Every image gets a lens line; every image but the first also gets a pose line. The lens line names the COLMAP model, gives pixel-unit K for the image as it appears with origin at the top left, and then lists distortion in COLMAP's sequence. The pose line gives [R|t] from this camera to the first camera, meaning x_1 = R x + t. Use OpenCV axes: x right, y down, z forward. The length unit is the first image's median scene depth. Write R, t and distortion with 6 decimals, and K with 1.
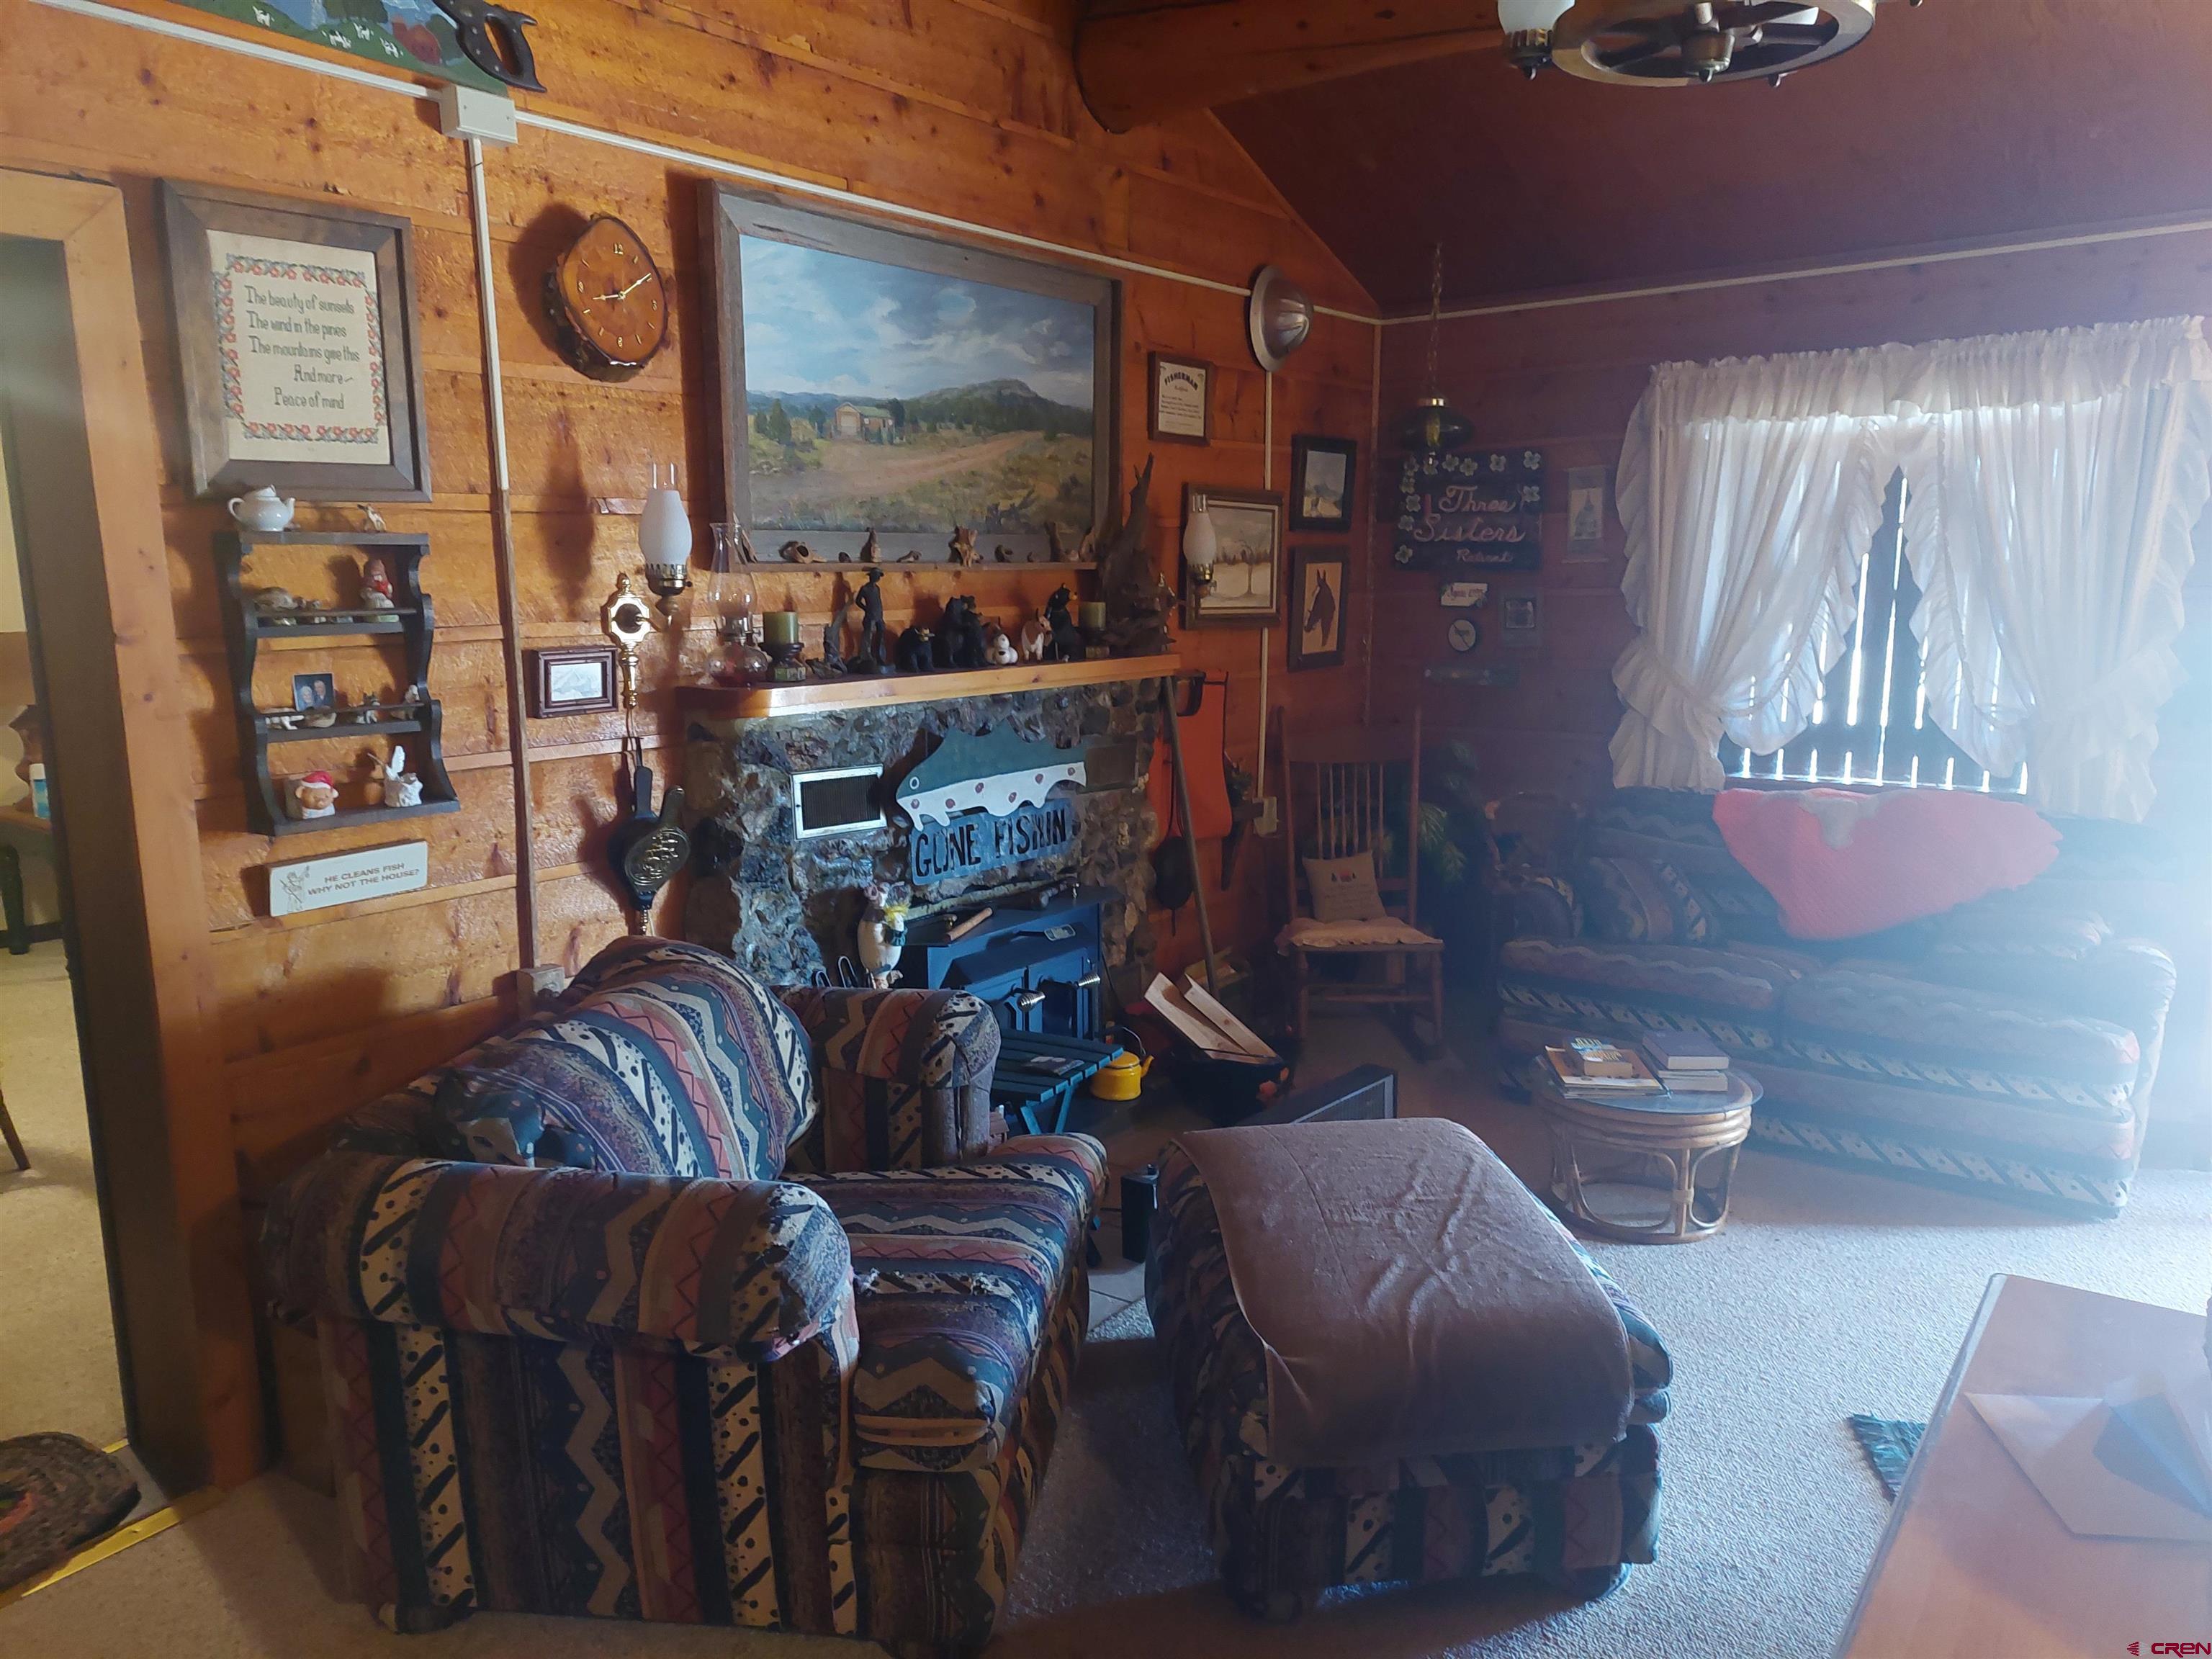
lens RADIAL K [[1578.8, 0, 1091.8], [0, 1578.8, 799.8], [0, 0, 1]] dist [0.047240, -0.034134]
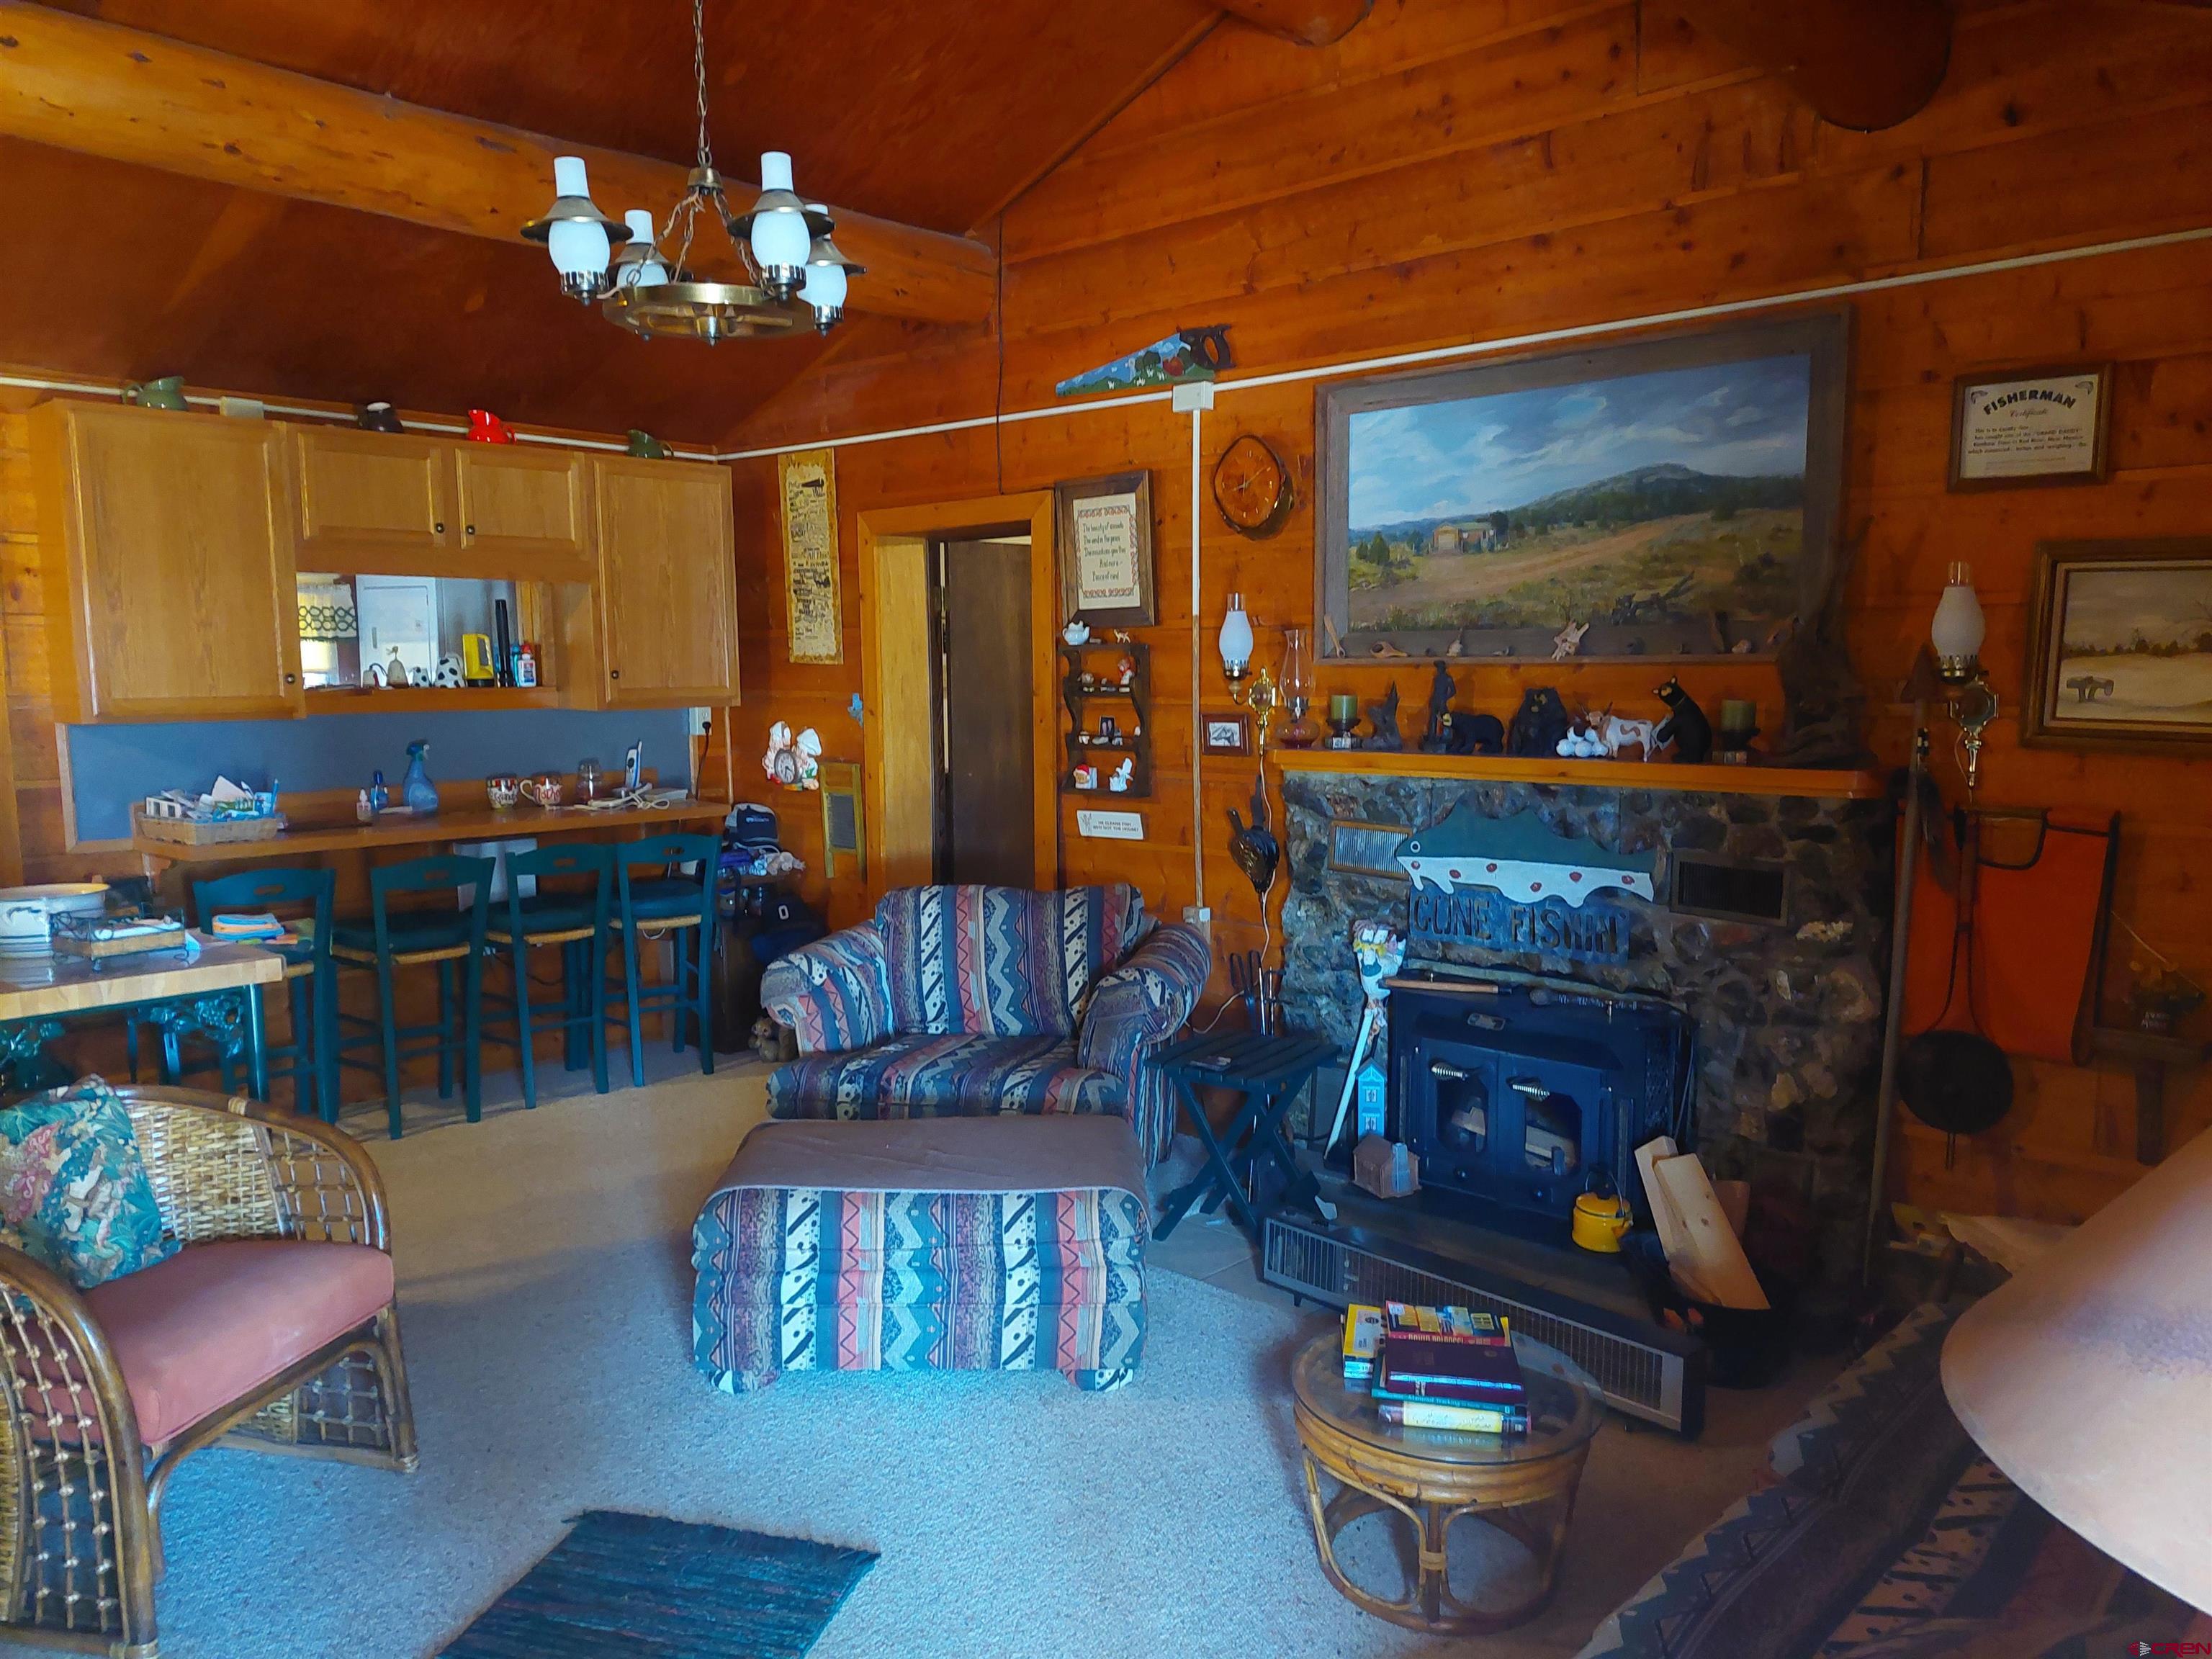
lens RADIAL K [[1578.8, 0, 1091.8], [0, 1578.8, 799.8], [0, 0, 1]] dist [0.047240, -0.034134]
pose [[-0.081379, 0.089865, -0.992624, 0.998619], [-0.143181, 0.984543, 0.100872, -0.120957], [0.986345, 0.150333, -0.067254, 0.800375]]
